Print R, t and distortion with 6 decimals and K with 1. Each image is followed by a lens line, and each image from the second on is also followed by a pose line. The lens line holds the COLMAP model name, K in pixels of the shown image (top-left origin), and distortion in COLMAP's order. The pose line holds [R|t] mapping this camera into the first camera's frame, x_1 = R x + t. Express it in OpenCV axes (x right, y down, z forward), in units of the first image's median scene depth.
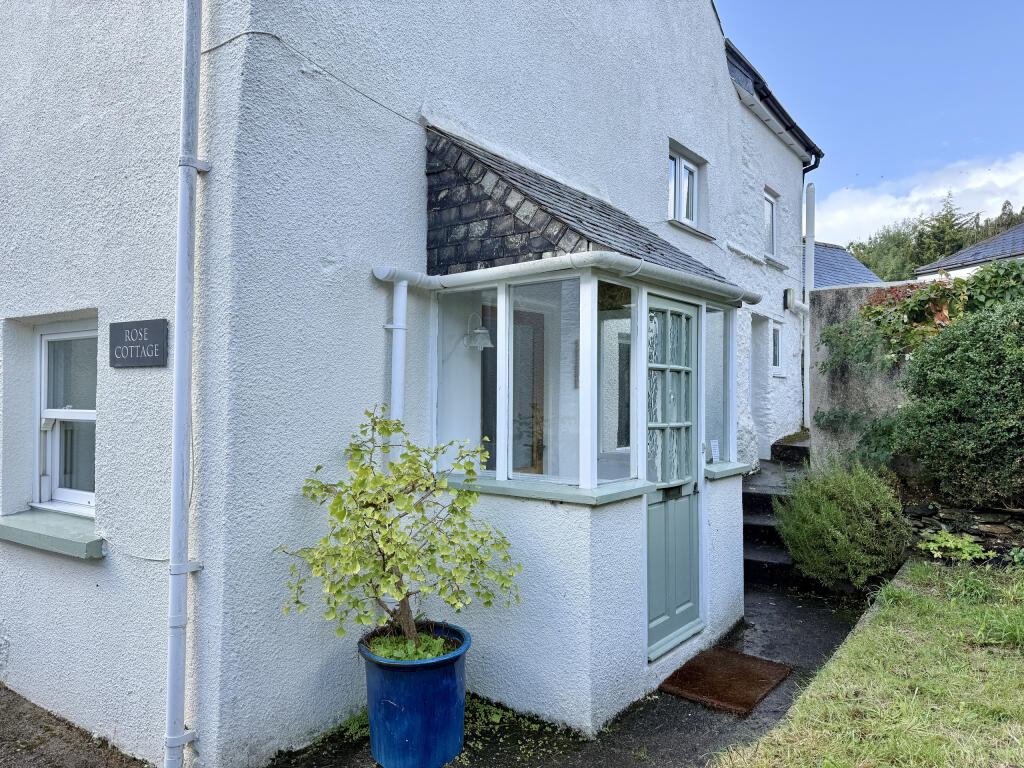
lens RADIAL K [[713.0, 0, 512.0], [0, 713.0, 384.0], [0, 0, 1]] dist [0.063155, -0.074656]
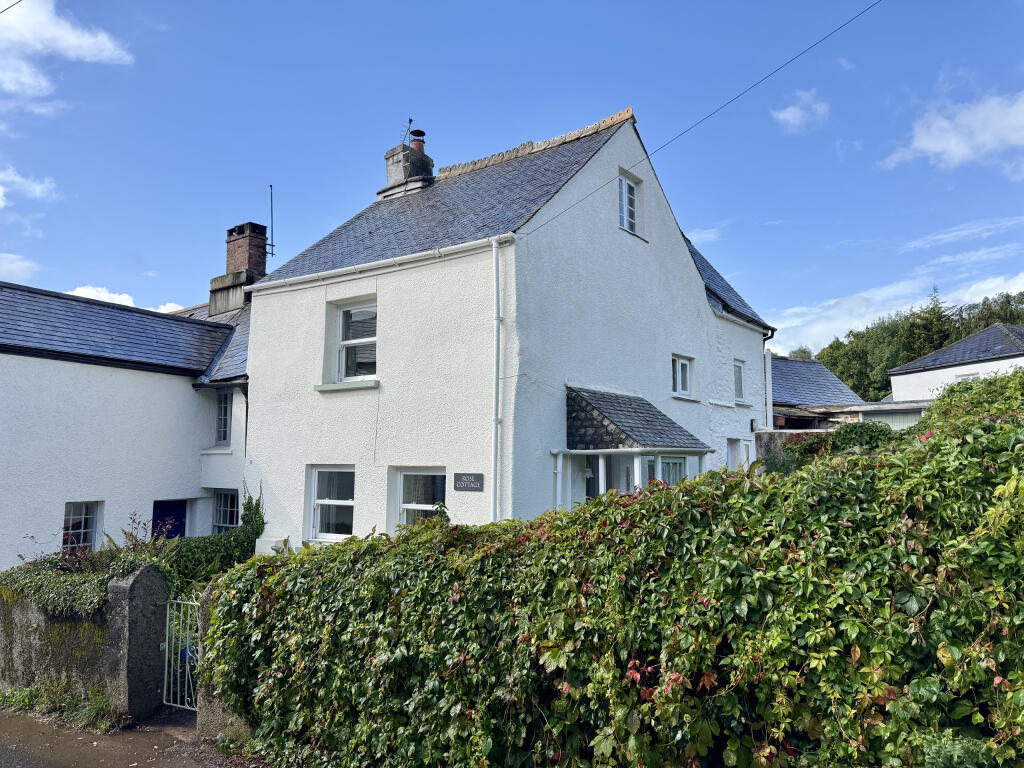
lens RADIAL K [[716.5, 0, 512.0], [0, 716.5, 384.0], [0, 0, 1]] dist [0.164363, -0.336567]
pose [[0.999656, -0.002317, -0.026136, -0.231385], [-0.000107, 0.995725, -0.092368, -0.137616], [0.026238, 0.092339, 0.995382, -1.360800]]
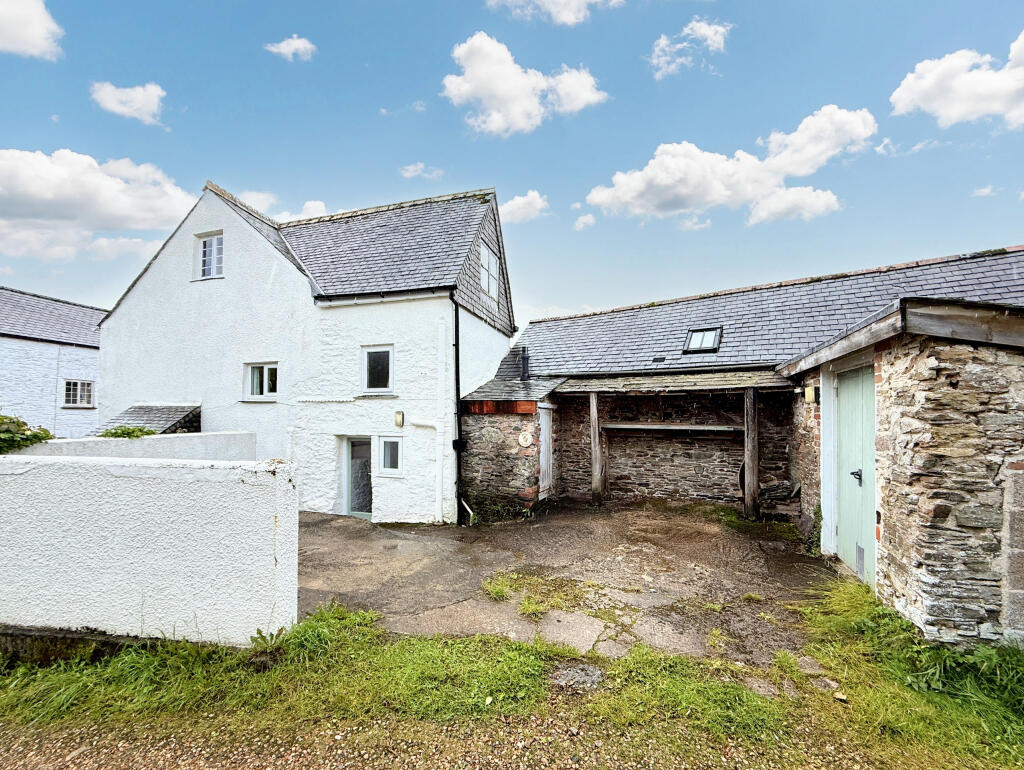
lens RADIAL K [[414.4, 0, 509.7], [0, 414.4, 411.3], [0, 0, 1]] dist [0.000271, -0.000071]
pose [[0.337343, -0.011816, -0.941308, 2.611471], [0.010900, 0.999903, -0.008645, -0.276786], [0.941319, -0.007344, 0.337439, 2.096088]]
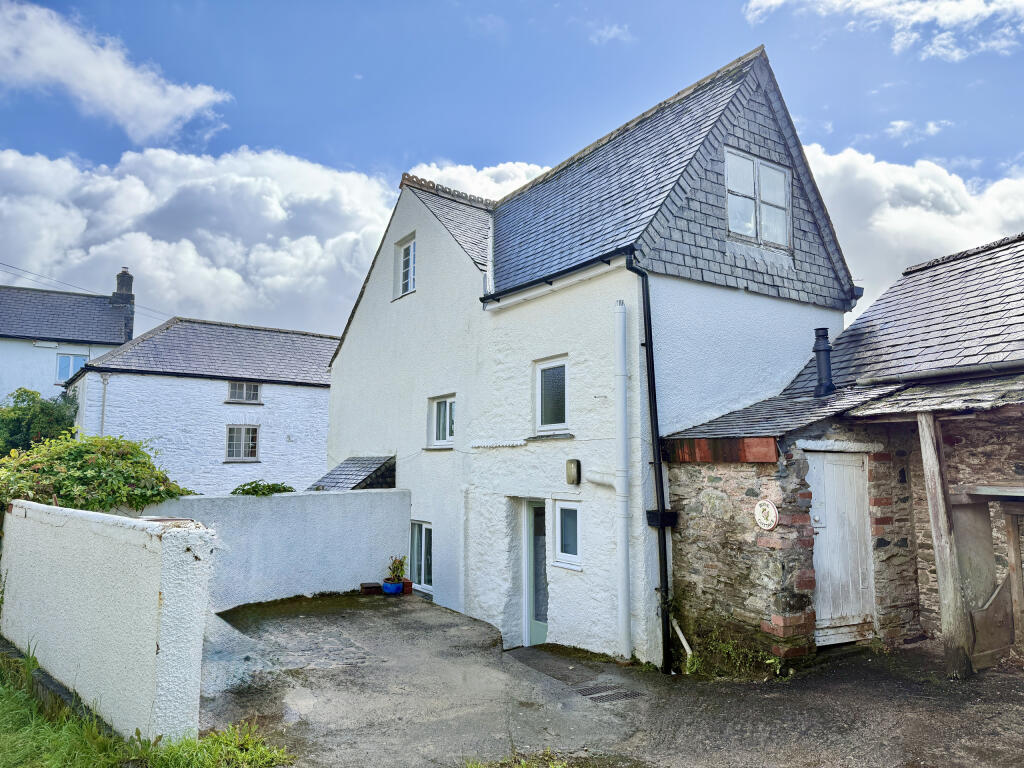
lens RADIAL K [[713.0, 0, 512.0], [0, 713.0, 384.0], [0, 0, 1]] dist [0.063155, -0.074656]
pose [[-0.340969, -0.110222, -0.933591, 2.622181], [0.014691, 0.992357, -0.122525, -0.268576], [0.939960, -0.055492, -0.336743, 2.713490]]
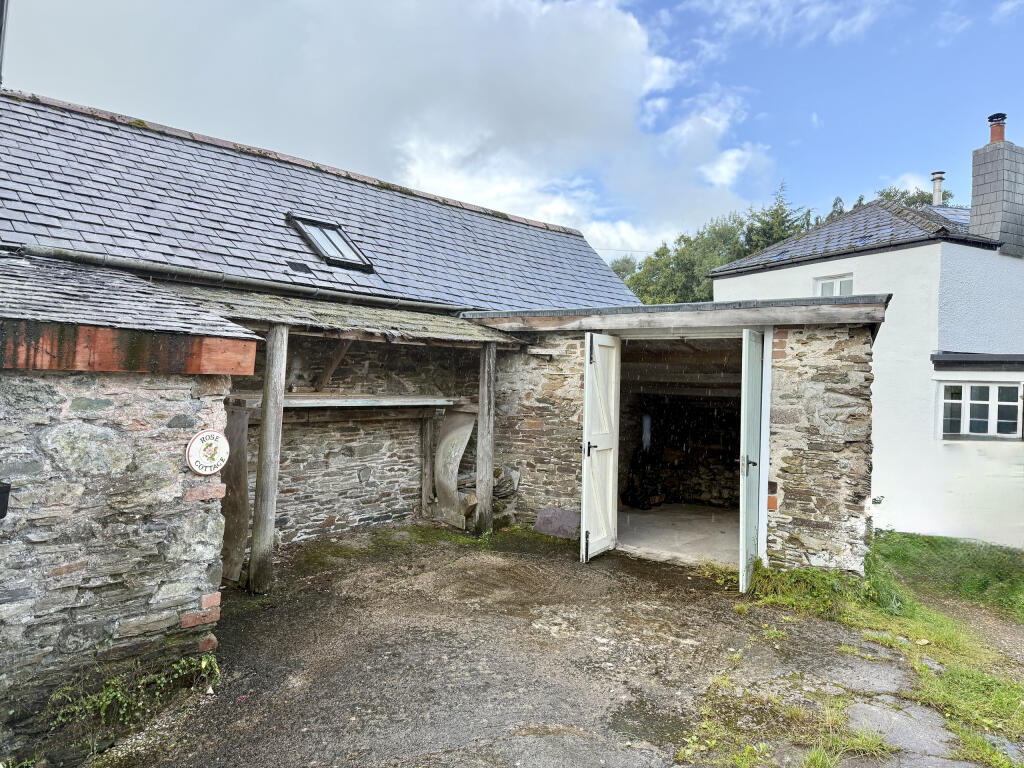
lens RADIAL K [[713.0, 0, 512.0], [0, 713.0, 384.0], [0, 0, 1]] dist [0.063155, -0.074656]
pose [[0.985879, 0.018391, 0.166448, 1.354892], [-0.022274, 0.999521, 0.021492, -0.298593], [-0.165973, -0.024896, 0.985816, 1.706913]]
